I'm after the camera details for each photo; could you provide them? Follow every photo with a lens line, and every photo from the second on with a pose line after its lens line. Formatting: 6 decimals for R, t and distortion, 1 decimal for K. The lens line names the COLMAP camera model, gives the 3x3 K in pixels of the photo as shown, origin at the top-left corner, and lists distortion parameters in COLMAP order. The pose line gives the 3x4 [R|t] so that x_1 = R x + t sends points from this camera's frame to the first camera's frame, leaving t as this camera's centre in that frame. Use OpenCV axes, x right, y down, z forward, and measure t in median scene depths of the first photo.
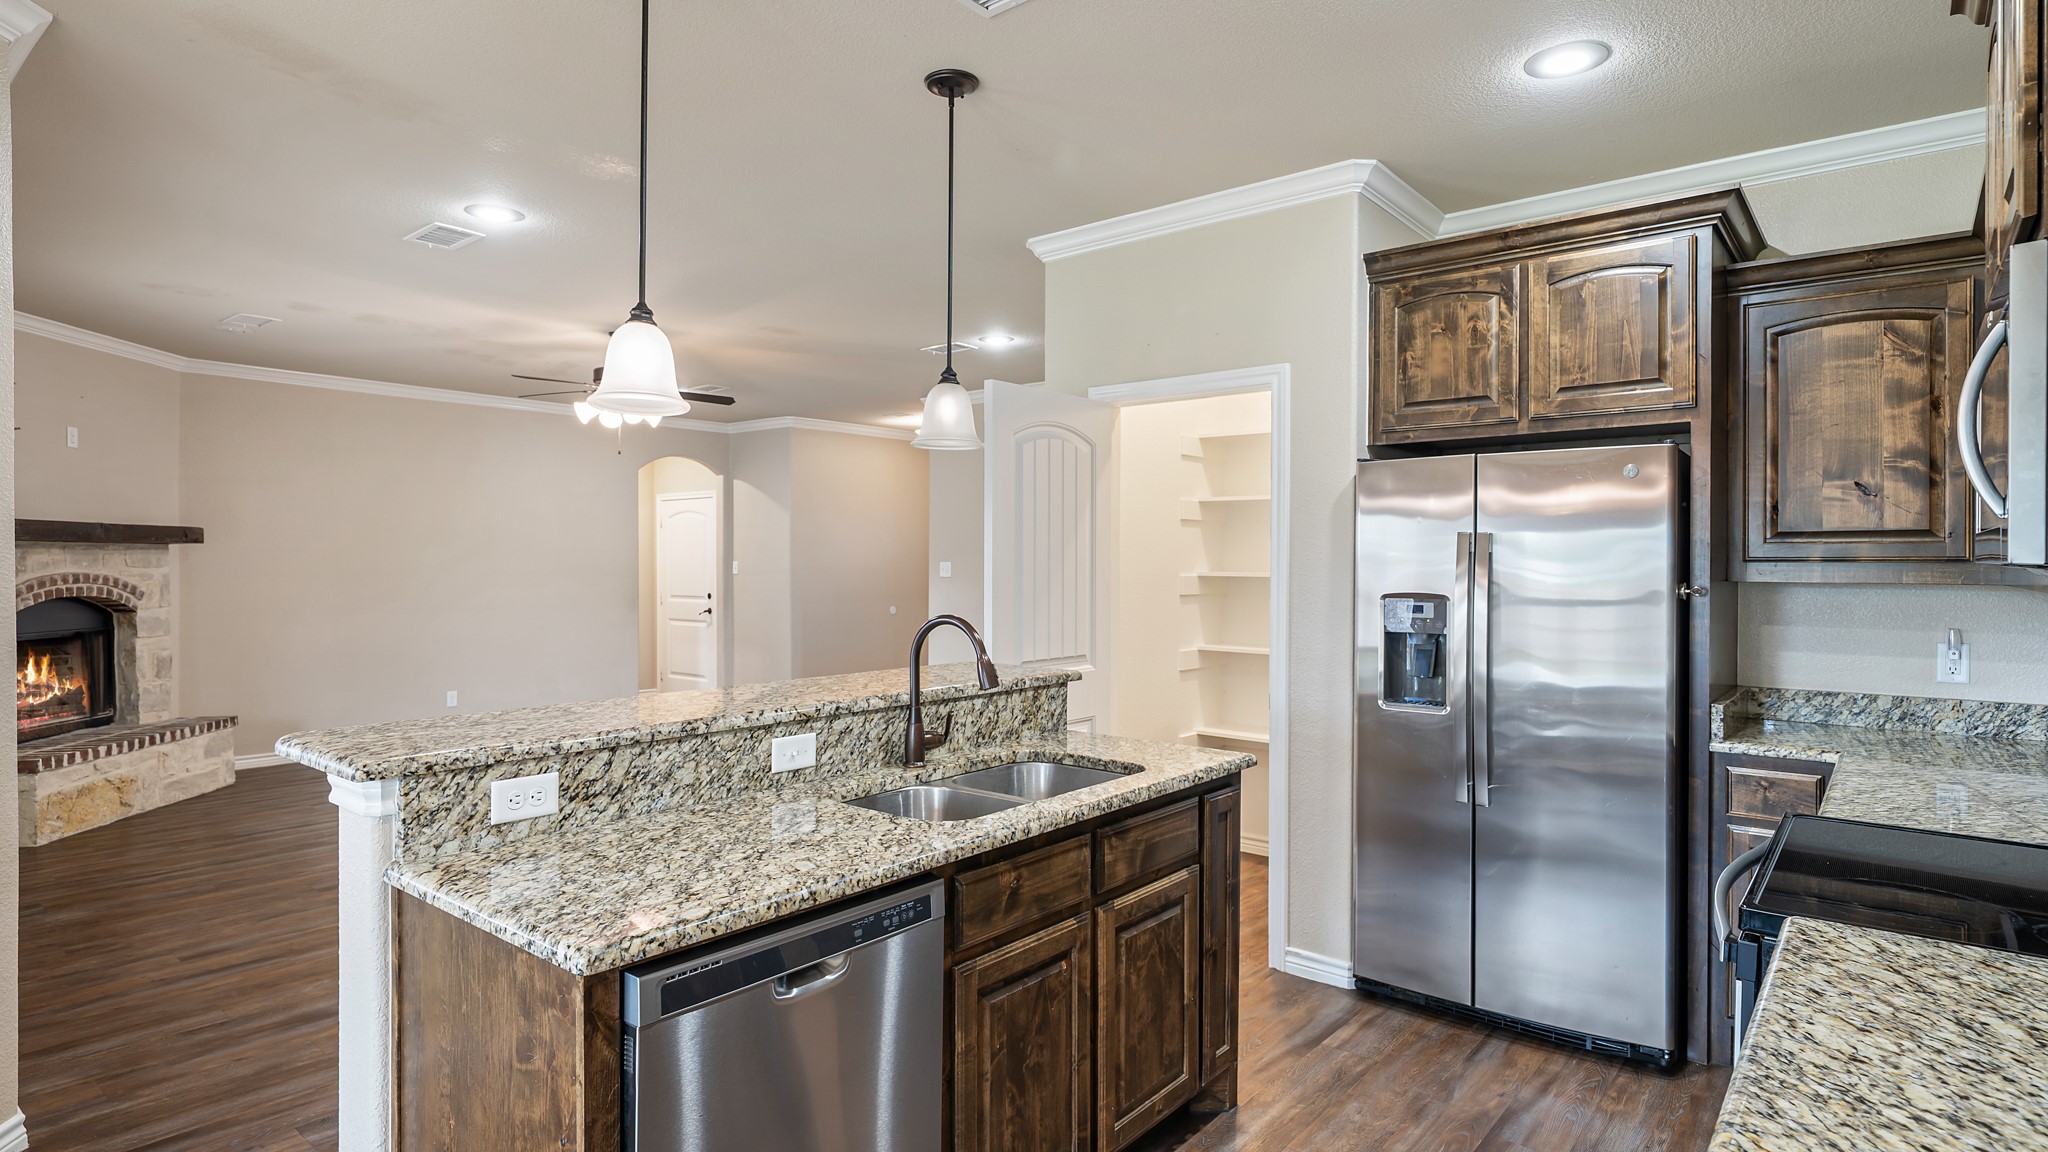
lens RADIAL K [[1075.1, 0, 1024.0], [0, 1075.1, 576.0], [0, 0, 1]] dist [0.000080, -0.000086]
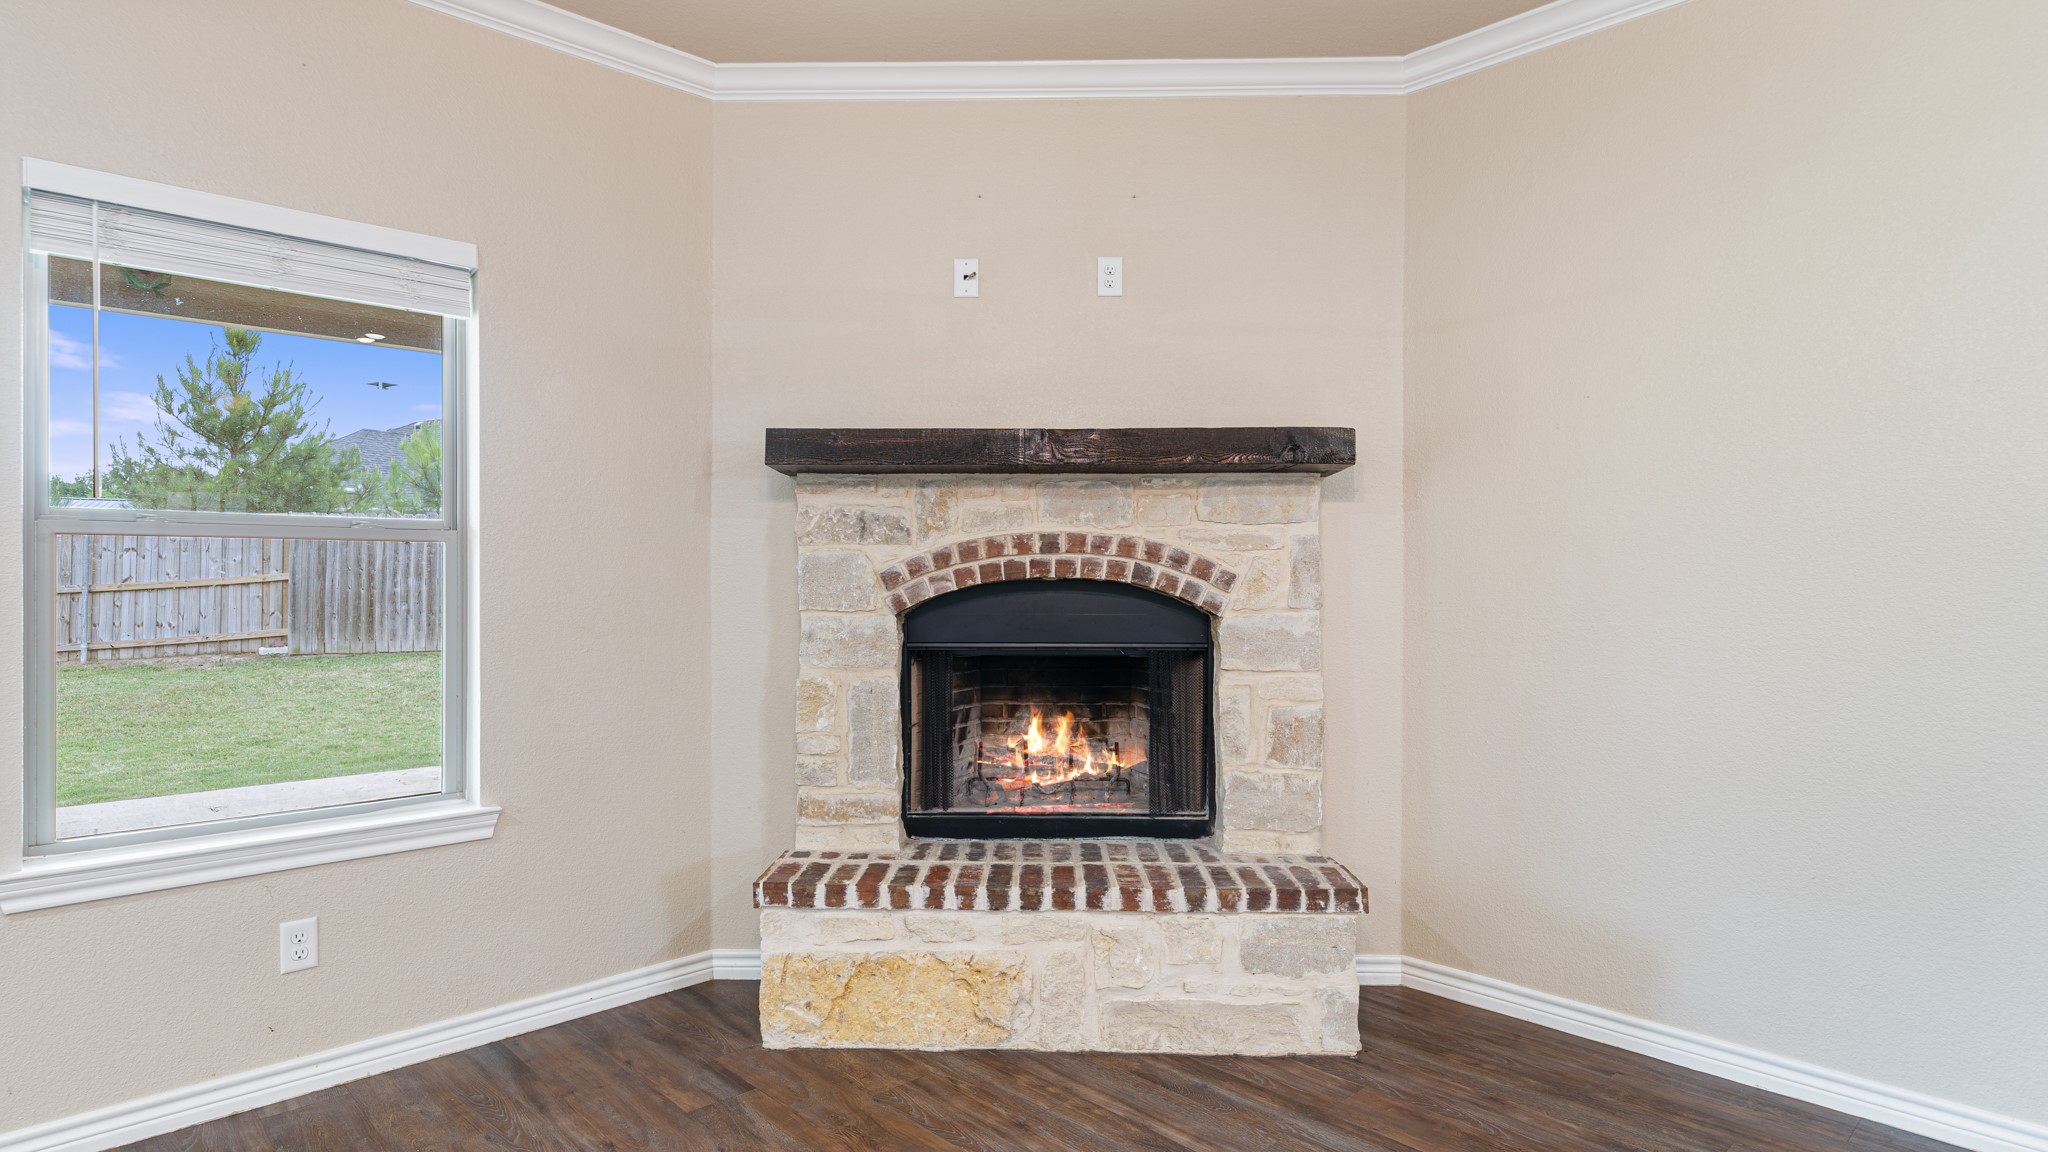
lens RADIAL K [[1087.7, 0, 1021.3], [0, 1087.7, 581.9], [0, 0, 1]] dist [0.001111, 0.000084]
pose [[-0.112801, 0.001920, -0.993616, -0.642176], [-0.014786, 0.999884, 0.003610, 0.034436], [0.993508, 0.015099, -0.112759, 1.857605]]
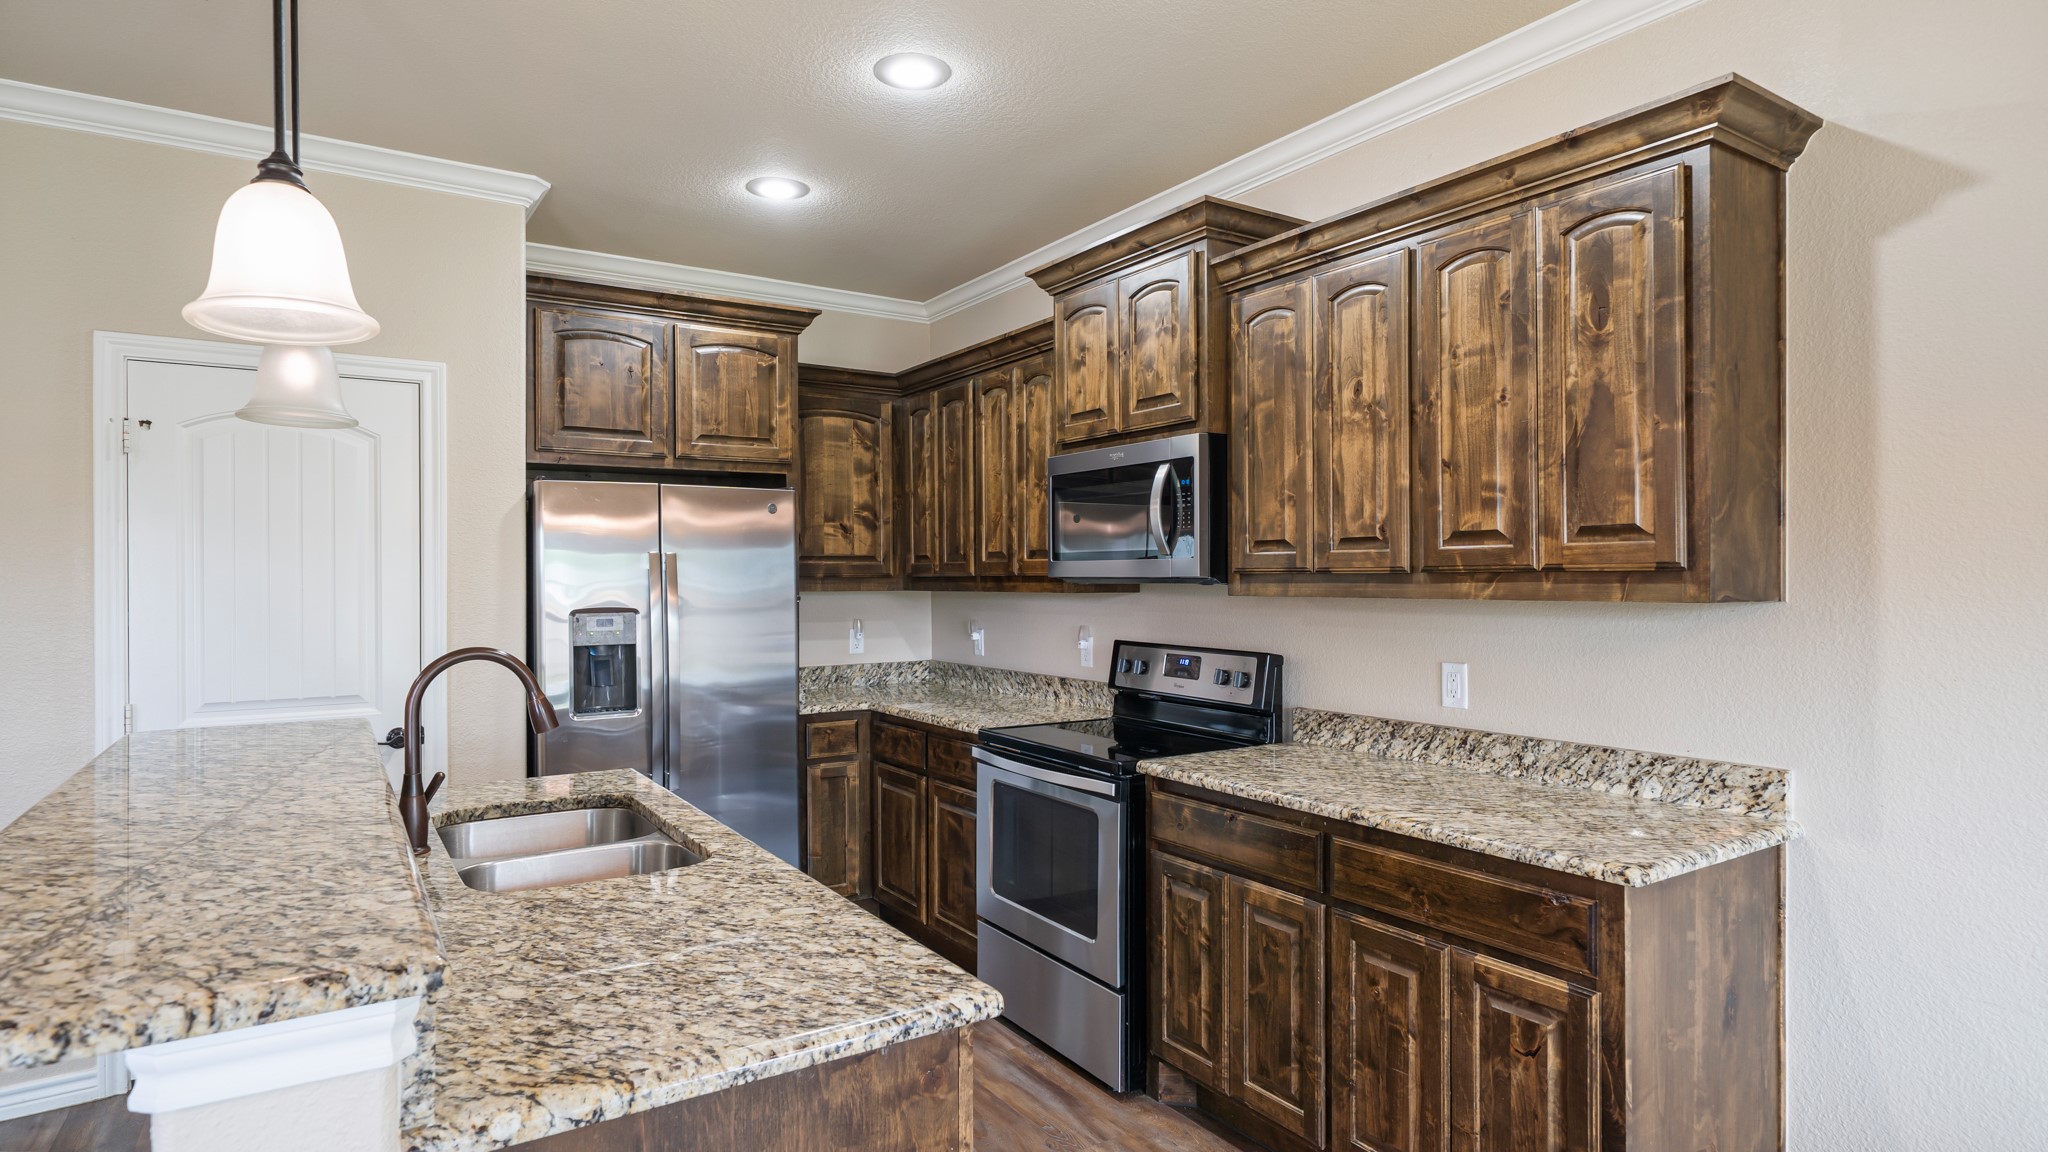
lens RADIAL K [[1078.6, 0, 1024.0], [0, 1078.6, 576.0], [0, 0, 1]] dist [0.016092, -0.000001]
pose [[0.298956, -0.002723, 0.954263, -0.541618], [0.017550, 0.999842, -0.002645, -0.005543], [-0.954105, 0.017538, 0.298957, 0.282430]]
